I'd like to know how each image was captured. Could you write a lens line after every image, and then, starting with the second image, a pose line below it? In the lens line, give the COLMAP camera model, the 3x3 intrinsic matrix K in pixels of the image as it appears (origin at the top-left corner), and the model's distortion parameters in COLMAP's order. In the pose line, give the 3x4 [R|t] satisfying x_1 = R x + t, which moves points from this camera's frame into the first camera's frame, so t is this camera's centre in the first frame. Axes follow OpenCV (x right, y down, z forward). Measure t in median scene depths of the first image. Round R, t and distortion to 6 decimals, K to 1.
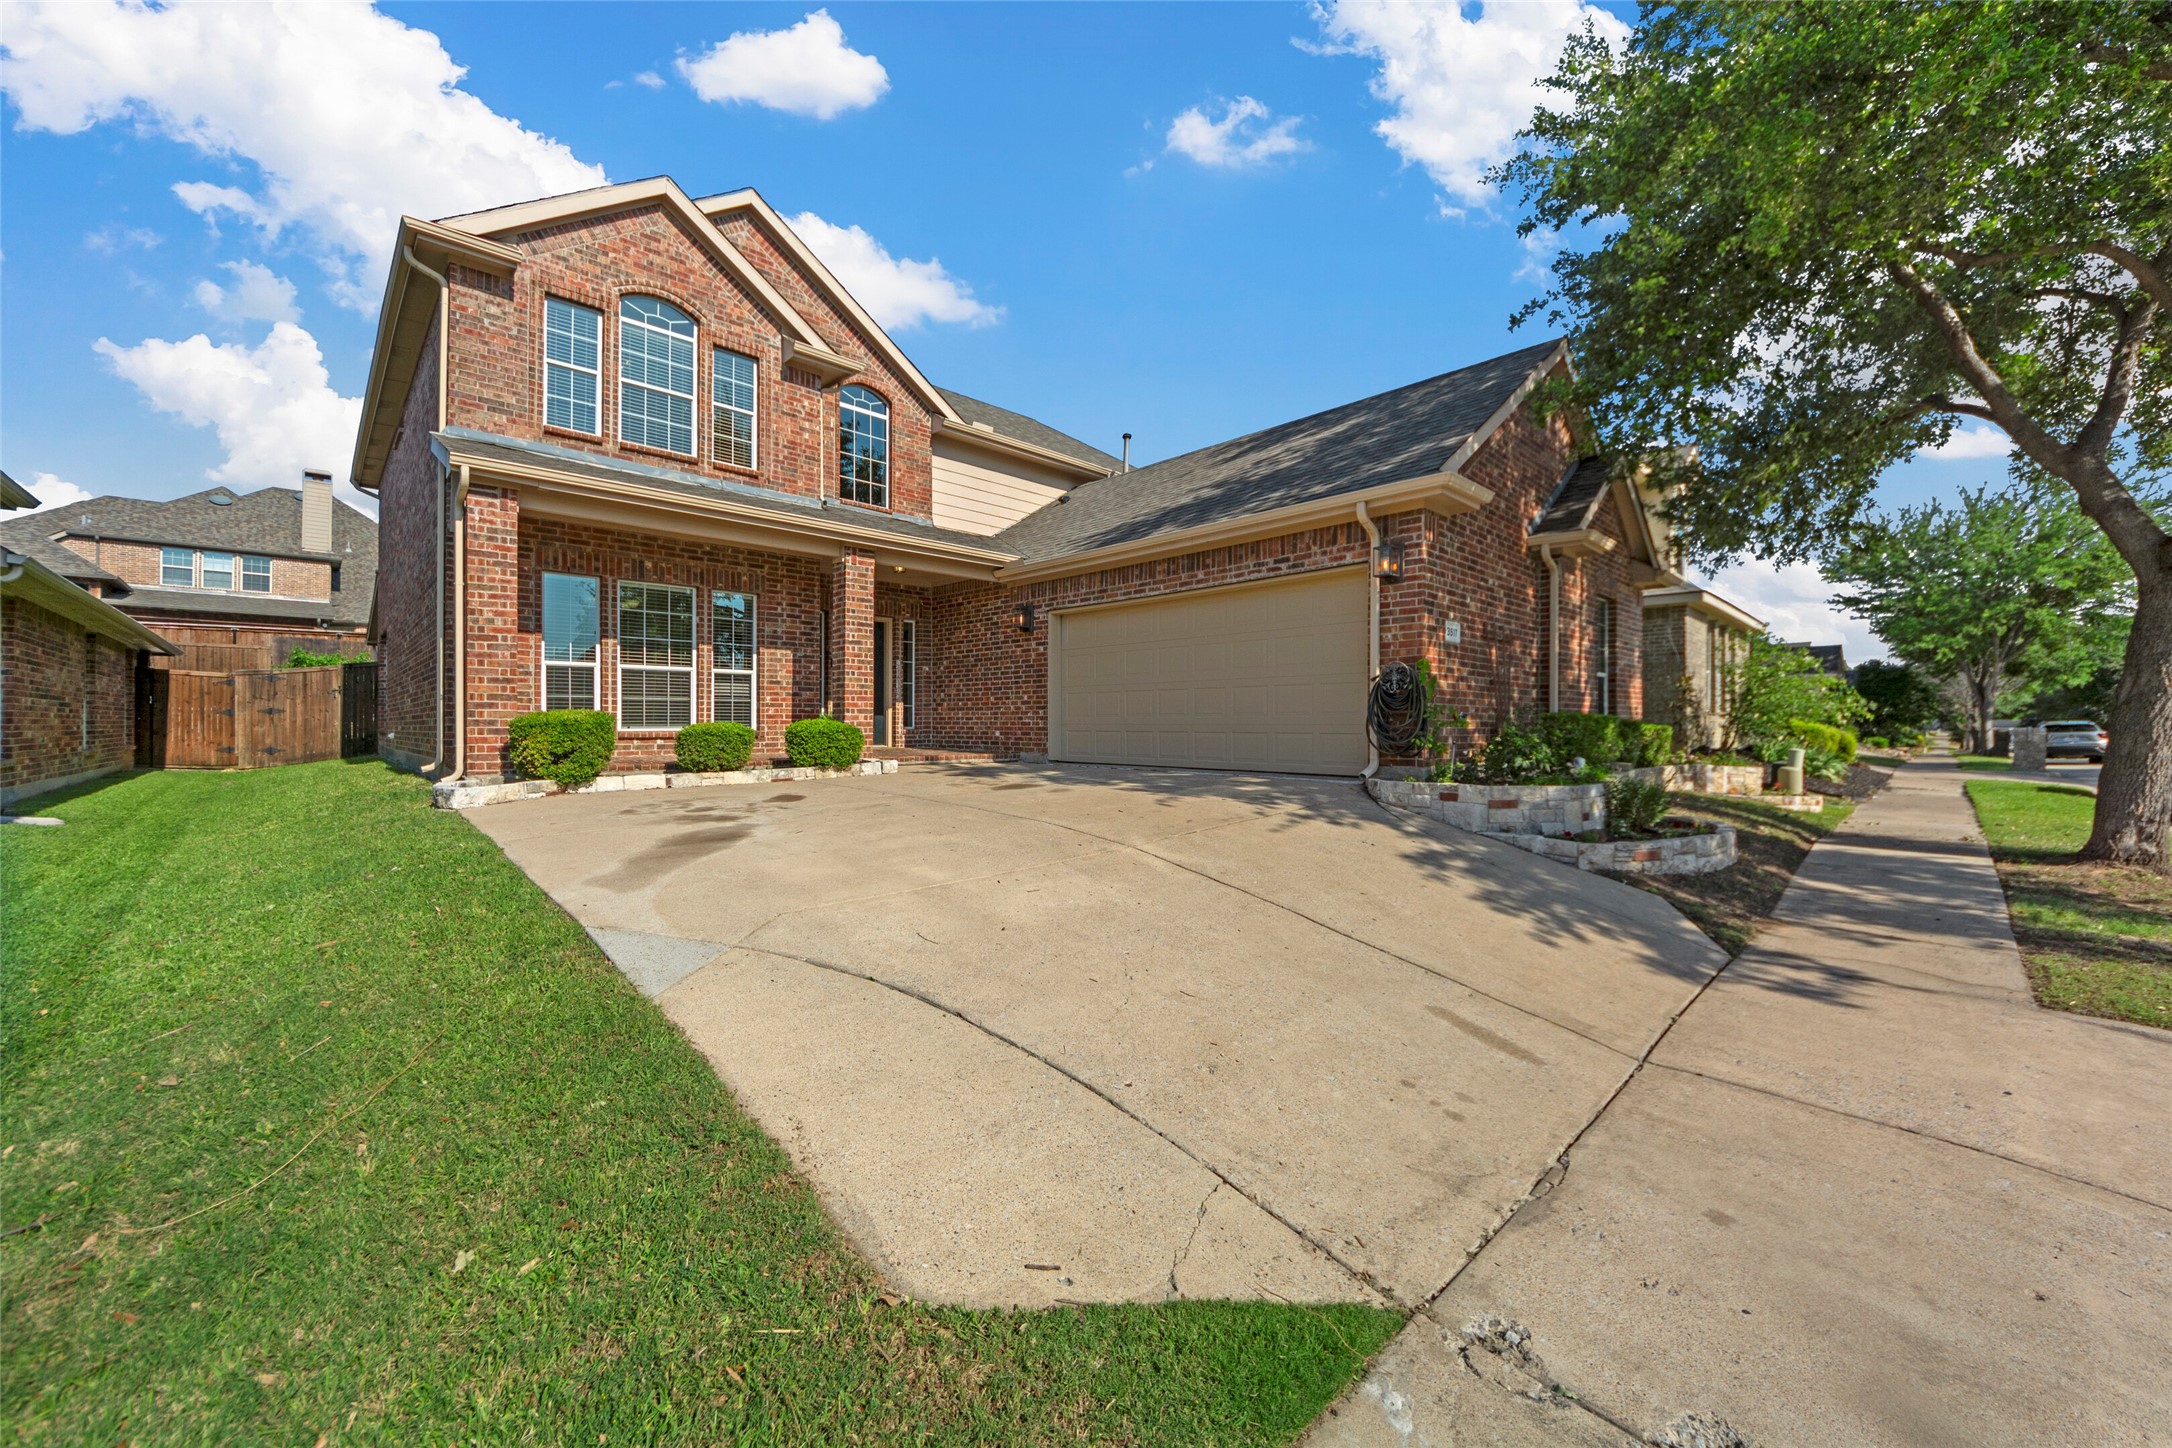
lens RADIAL K [[816.5, 0, 1118.6], [0, 816.5, 728.6], [0, 0, 1]] dist [-0.009305, -0.000170]
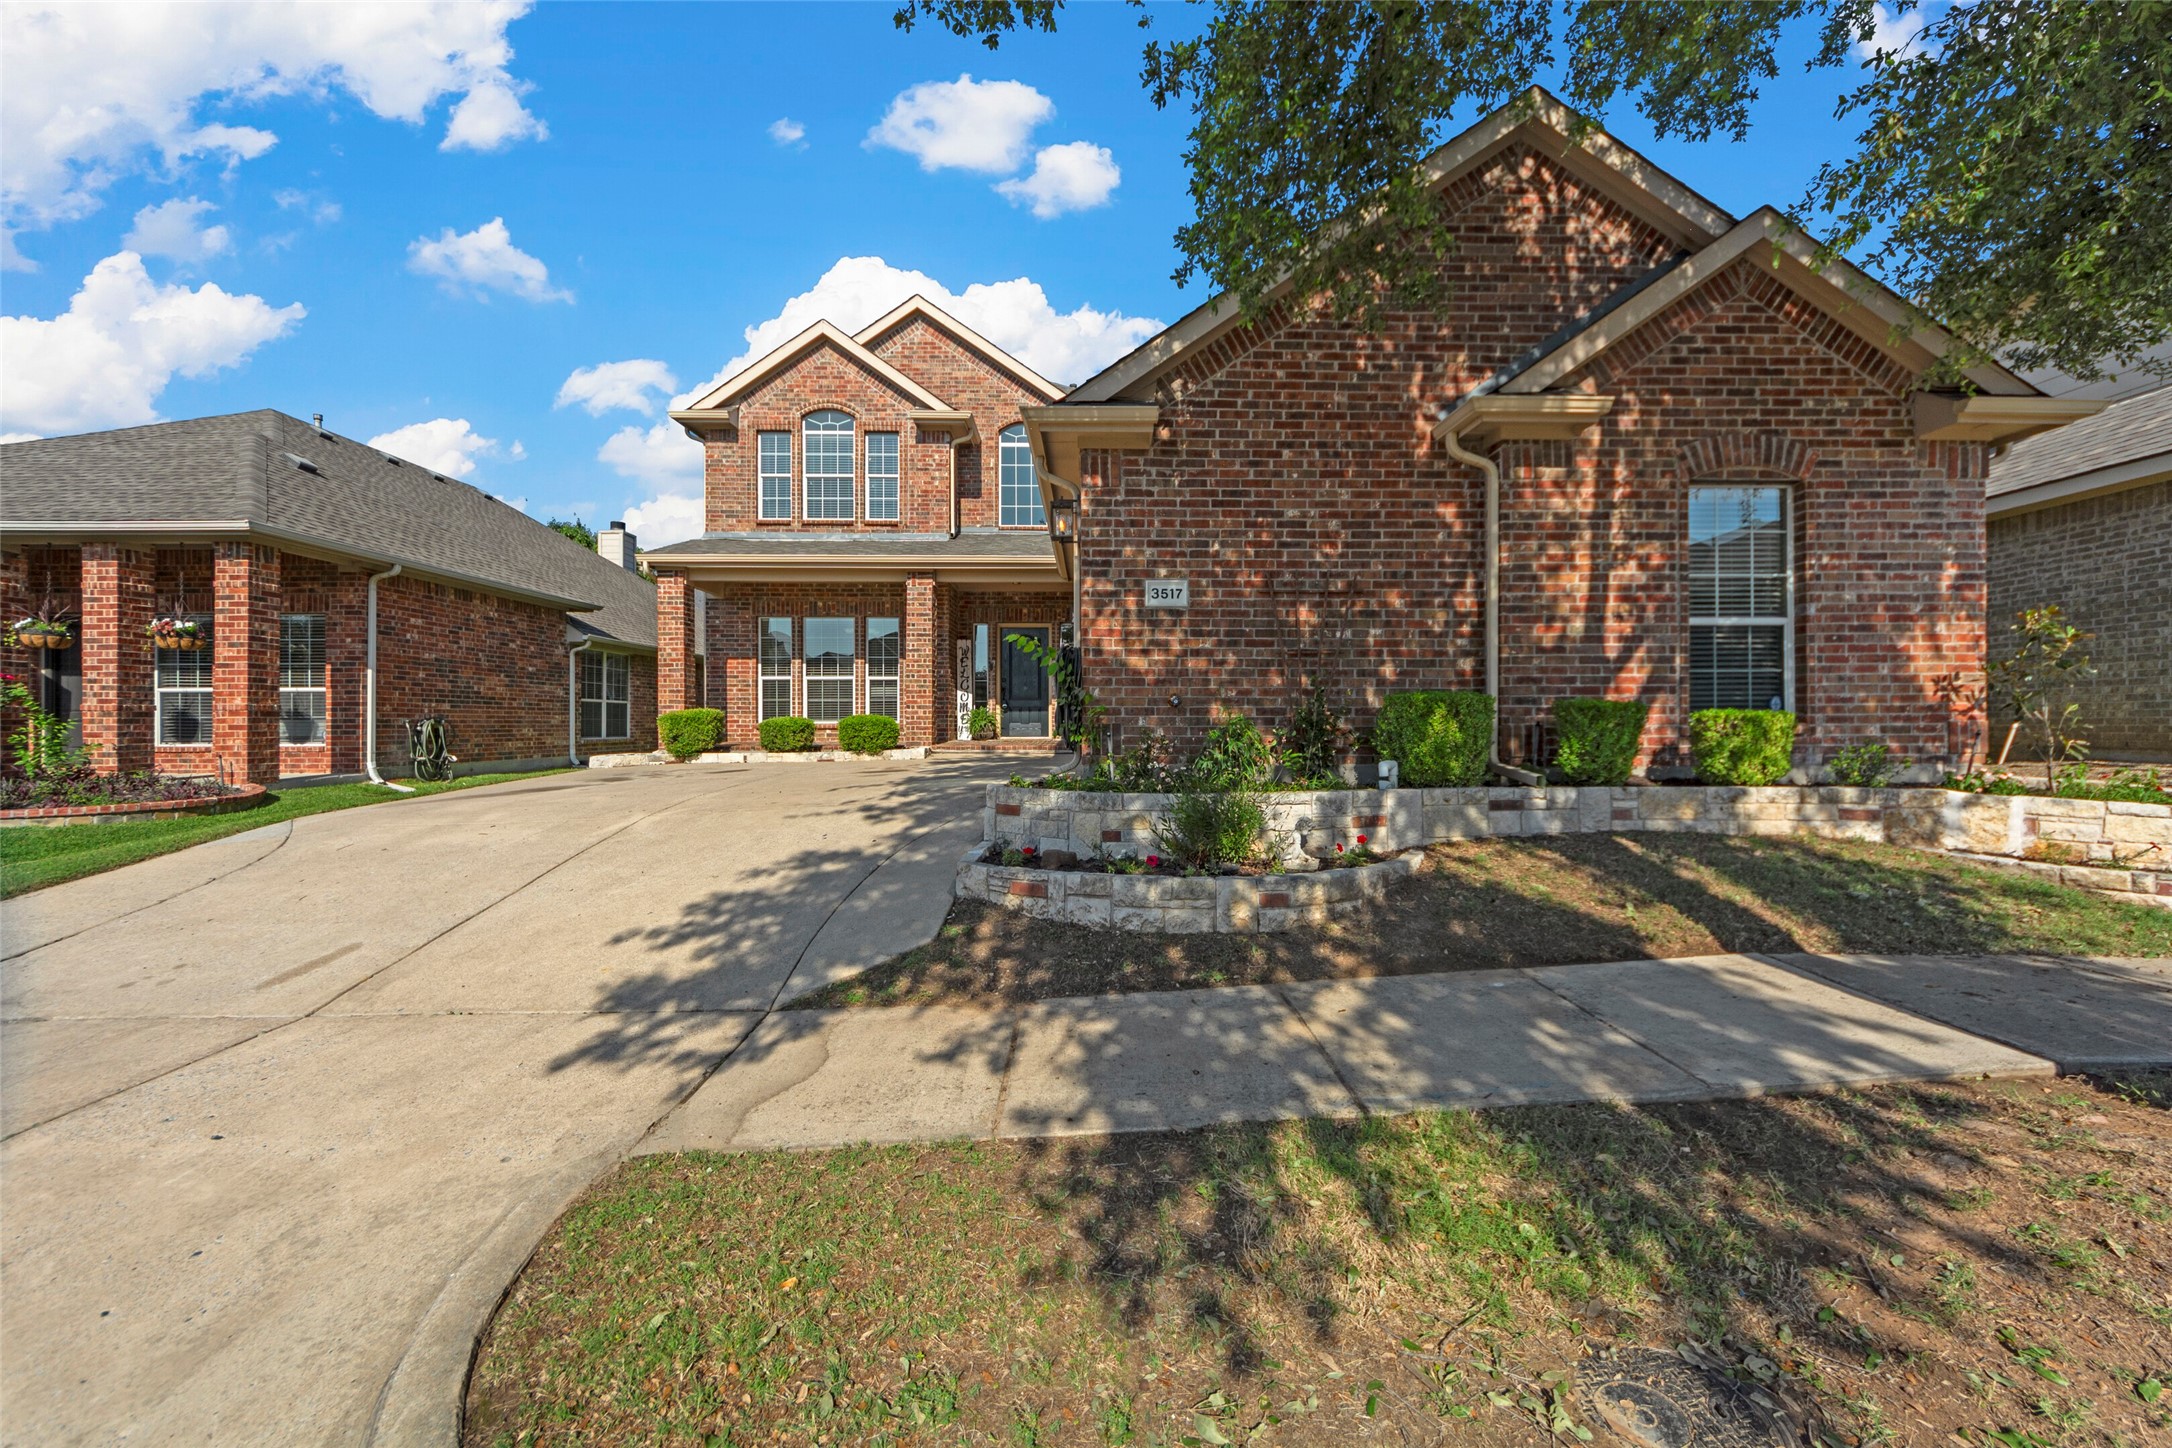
lens RADIAL K [[816.5, 0, 1118.6], [0, 816.5, 728.6], [0, 0, 1]] dist [-0.009305, -0.000170]
pose [[0.735194, 0.000911, -0.677856, 0.730109], [0.004174, 0.999974, 0.005870, 0.004952], [0.677844, -0.007145, 0.735171, 0.313255]]
